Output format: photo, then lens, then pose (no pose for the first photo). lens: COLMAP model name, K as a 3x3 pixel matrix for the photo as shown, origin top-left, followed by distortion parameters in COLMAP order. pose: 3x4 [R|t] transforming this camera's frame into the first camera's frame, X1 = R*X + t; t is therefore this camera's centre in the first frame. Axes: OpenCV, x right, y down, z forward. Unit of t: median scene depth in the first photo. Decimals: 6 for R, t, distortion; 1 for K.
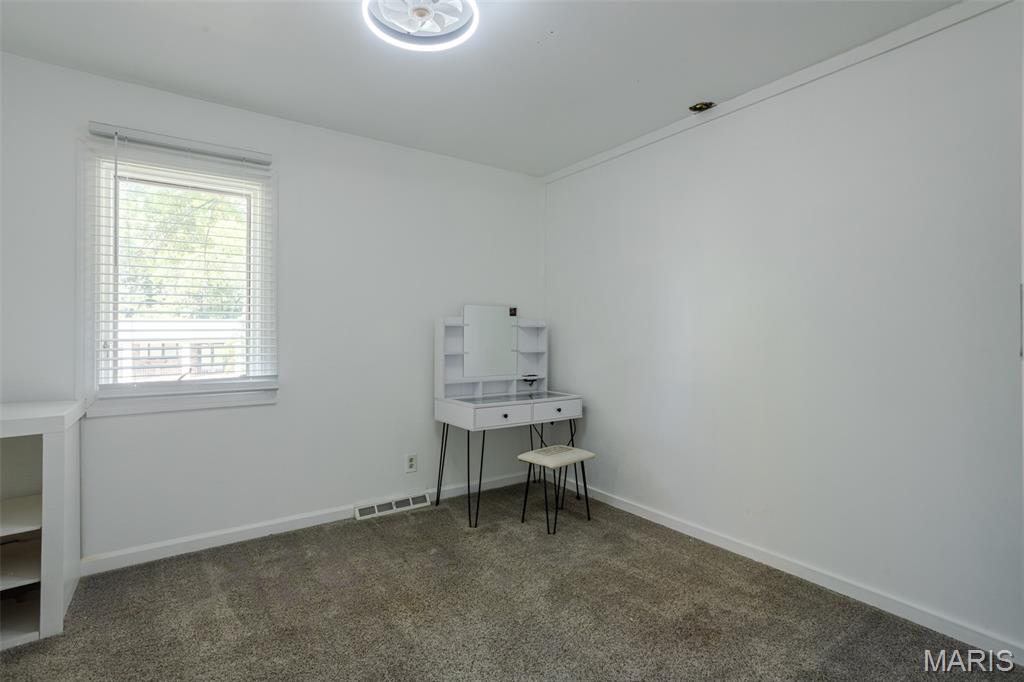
lens RADIAL K [[488.6, 0, 510.2], [0, 488.6, 337.9], [0, 0, 1]] dist [0.005518, 0.001599]
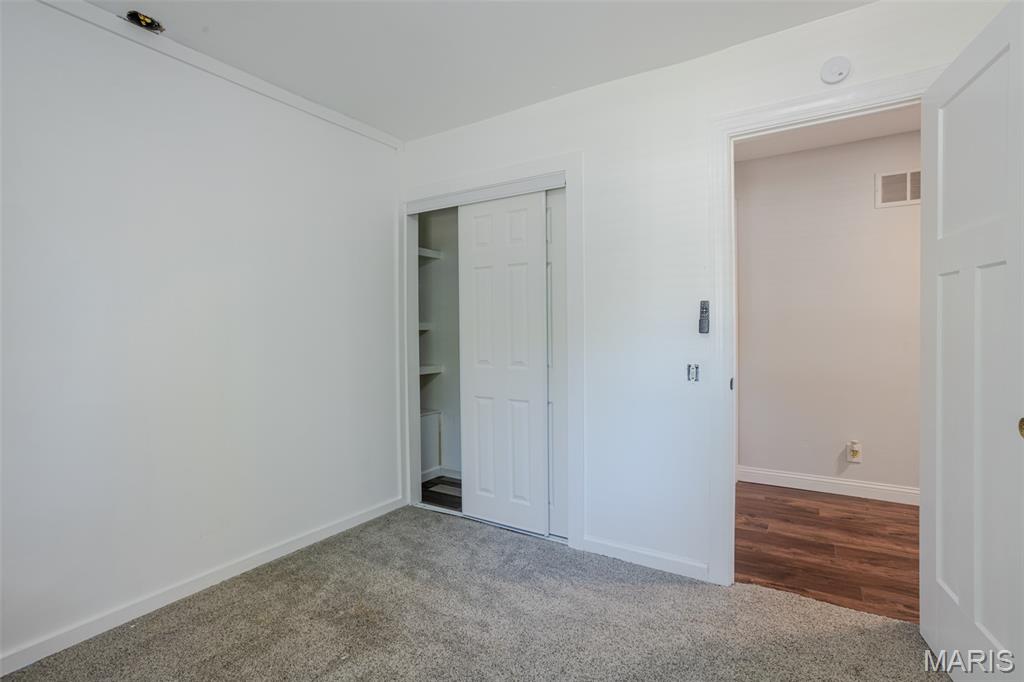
lens RADIAL K [[488.6, 0, 511.1], [0, 488.6, 337.7], [0, 0, 1]] dist [0.005518, 0.001599]
pose [[-0.382559, -0.010885, 0.923867, -0.563276], [0.007131, 0.999866, 0.014733, -0.009127], [-0.923903, 0.012224, -0.382430, 0.879867]]
